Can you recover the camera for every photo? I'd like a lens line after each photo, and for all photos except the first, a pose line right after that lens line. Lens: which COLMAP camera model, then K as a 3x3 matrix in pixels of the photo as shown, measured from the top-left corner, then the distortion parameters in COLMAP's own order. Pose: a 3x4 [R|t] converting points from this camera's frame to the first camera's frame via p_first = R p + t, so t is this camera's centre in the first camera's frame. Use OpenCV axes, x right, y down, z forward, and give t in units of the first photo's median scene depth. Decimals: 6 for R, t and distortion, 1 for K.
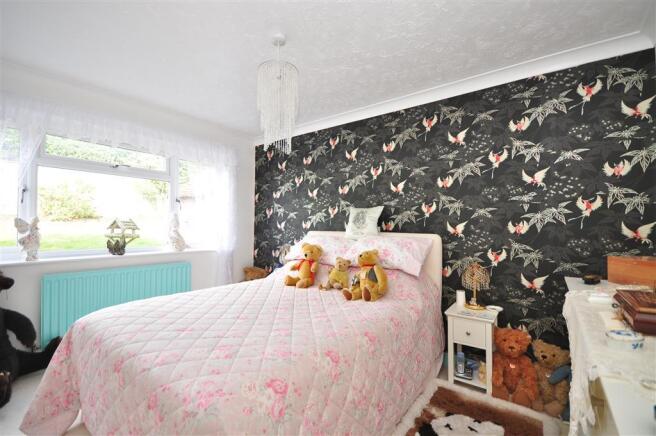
lens RADIAL K [[290.6, 0, 338.4], [0, 290.6, 221.0], [0, 0, 1]] dist [0.000859, 0.000203]
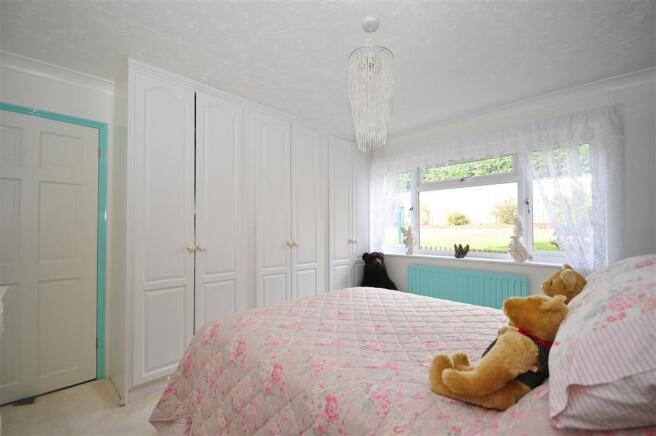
lens RADIAL K [[290.6, 0, 338.4], [0, 290.6, 221.0], [0, 0, 1]] dist [0.000859, 0.000203]
pose [[-0.119832, -0.033174, -0.992240, 0.510001], [0.014822, 0.999270, -0.035199, 0.006619], [0.992684, -0.018925, -0.119253, 0.777789]]
